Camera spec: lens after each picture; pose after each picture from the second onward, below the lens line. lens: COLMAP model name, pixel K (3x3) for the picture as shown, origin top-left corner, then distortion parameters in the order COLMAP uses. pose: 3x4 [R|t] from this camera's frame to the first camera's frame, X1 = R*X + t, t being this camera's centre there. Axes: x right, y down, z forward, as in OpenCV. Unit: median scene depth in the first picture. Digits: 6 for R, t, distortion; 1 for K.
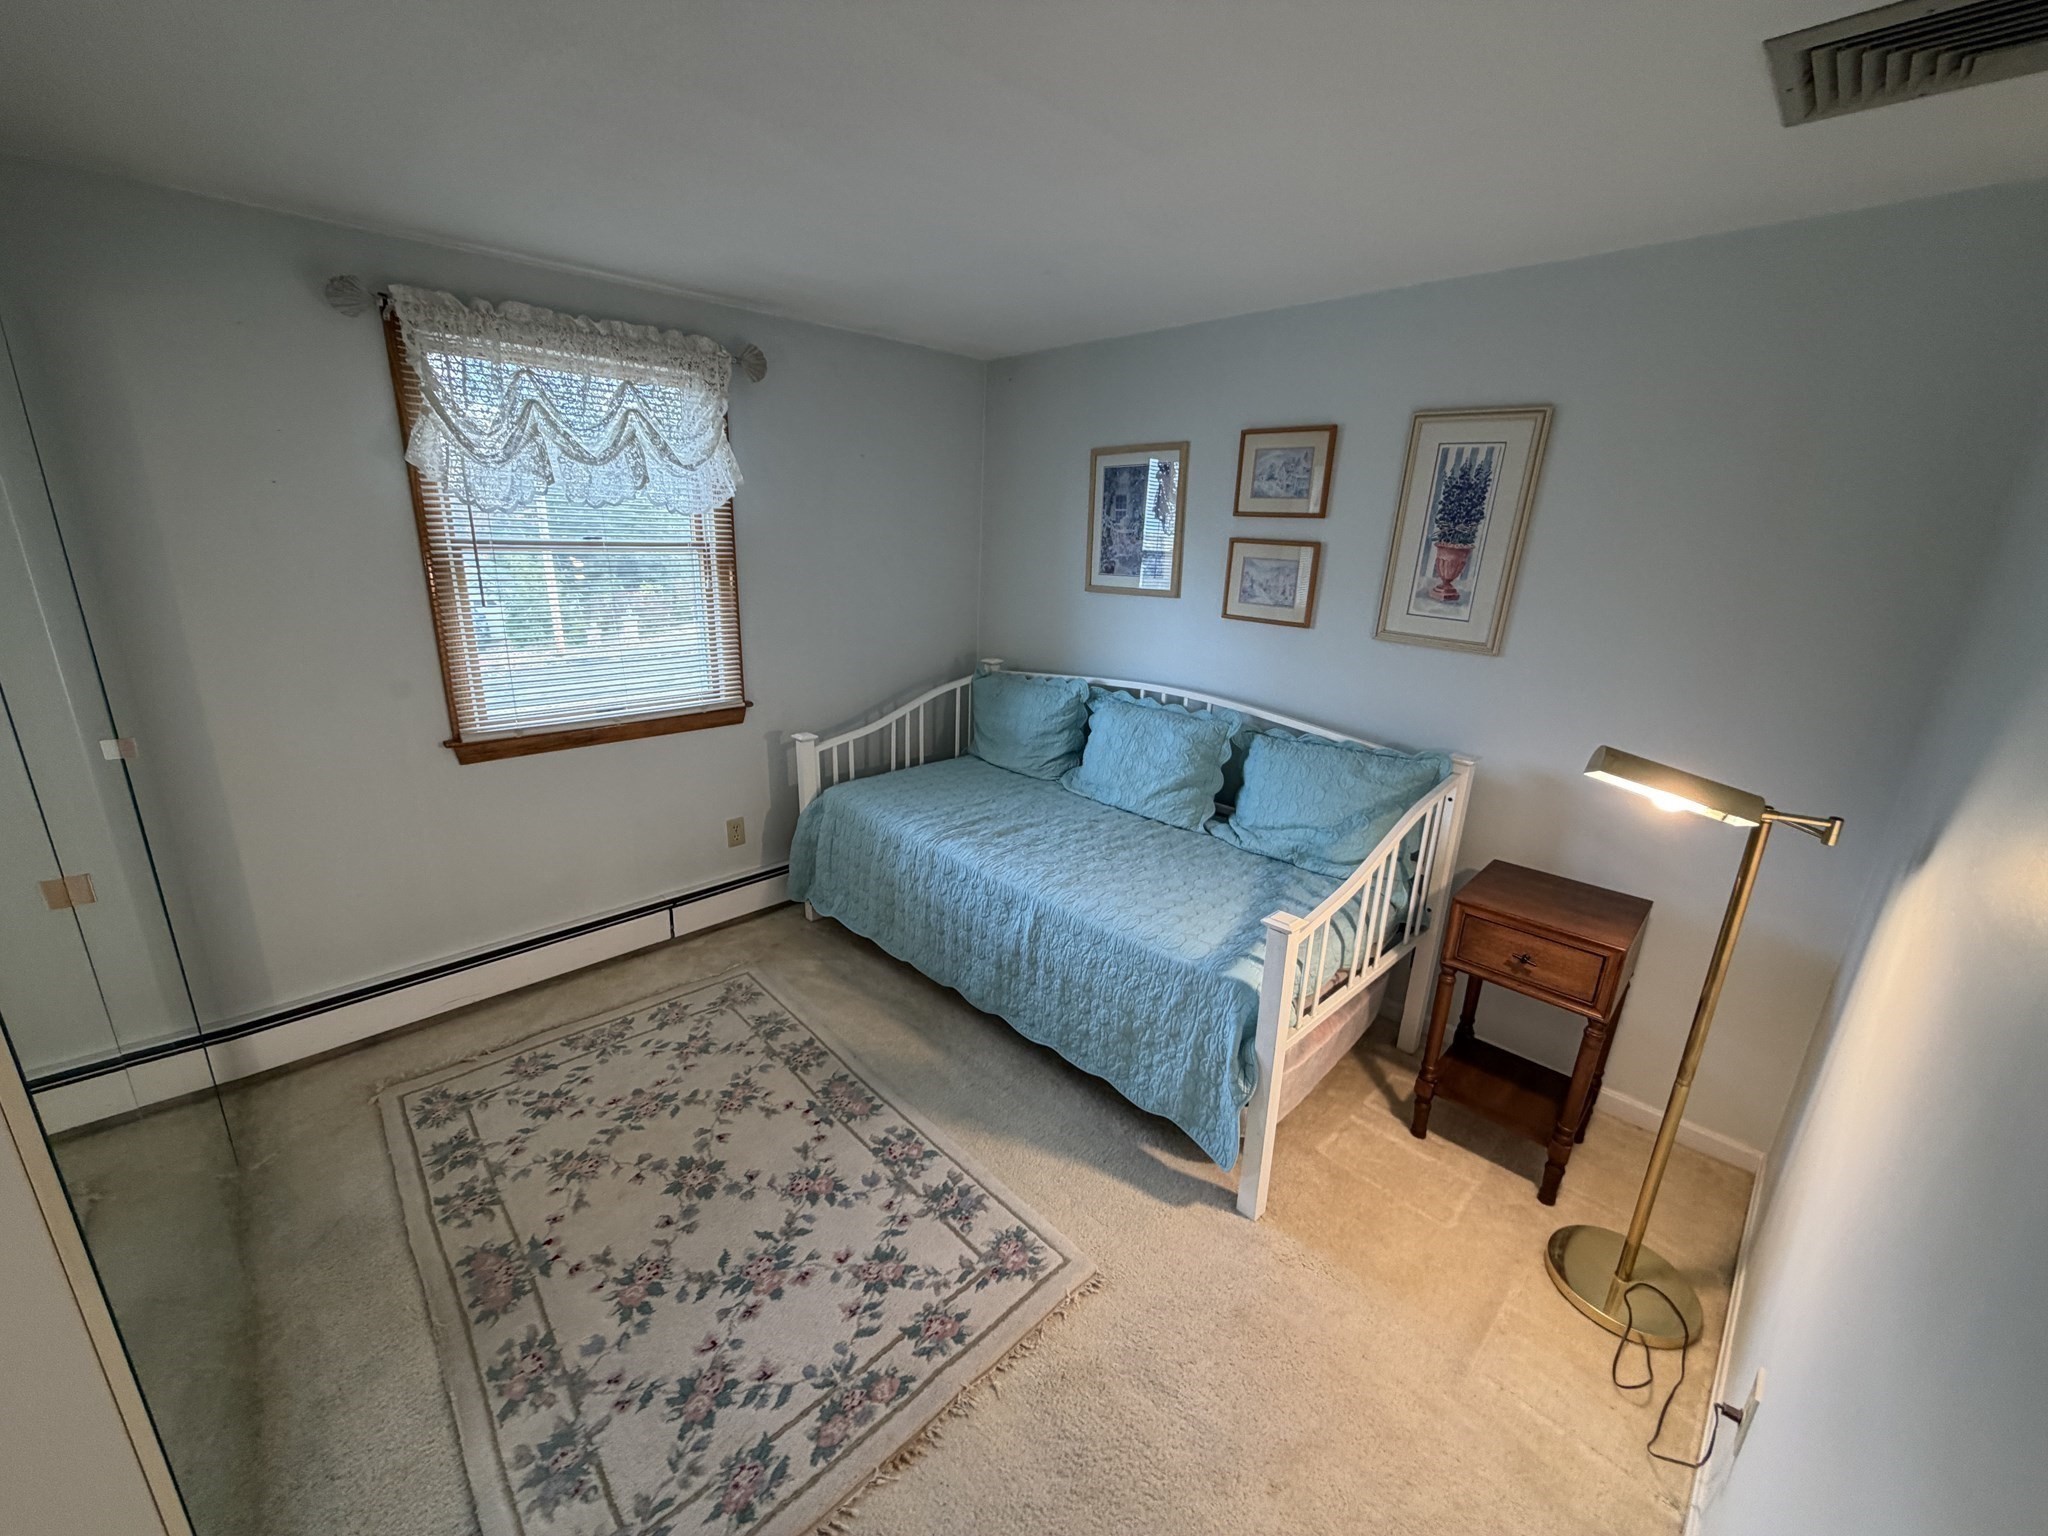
lens RADIAL K [[831.3, 0, 1030.3], [0, 831.3, 773.4], [0, 0, 1]] dist [-0.002729, 0.000266]
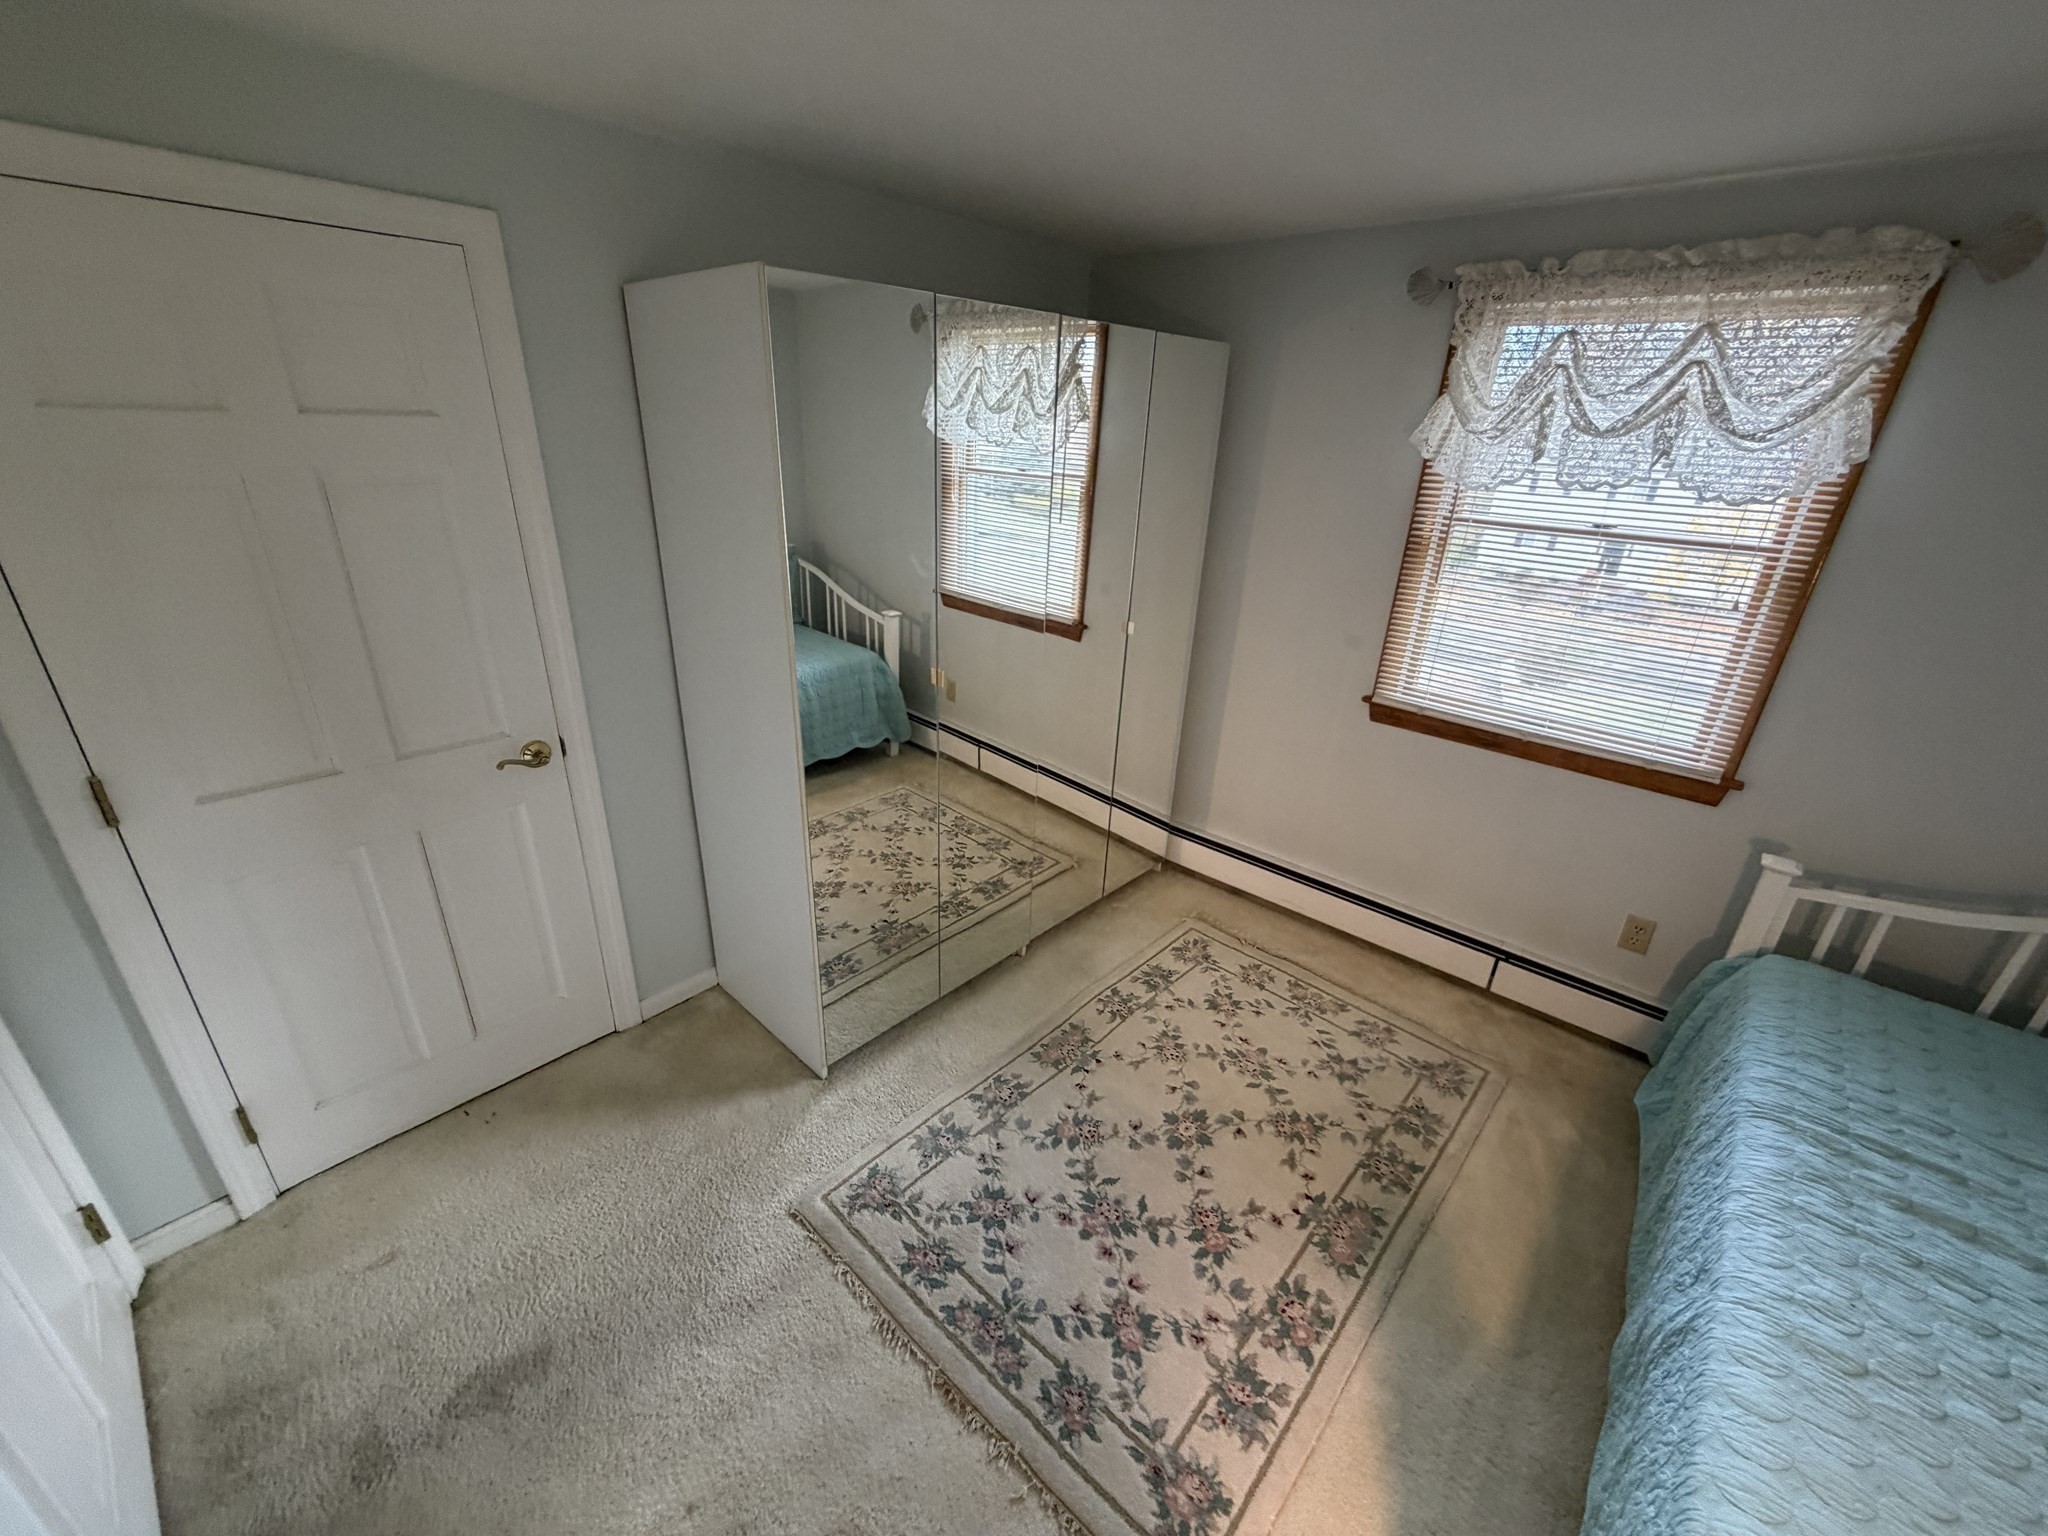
lens RADIAL K [[831.3, 0, 1018.4], [0, 831.3, 773.0], [0, 0, 1]] dist [-0.002729, 0.000266]
pose [[0.038254, 0.361025, -0.931771, 0.406283], [-0.318548, 0.888212, 0.331070, -0.195890], [0.947135, 0.284149, 0.148981, 0.504603]]
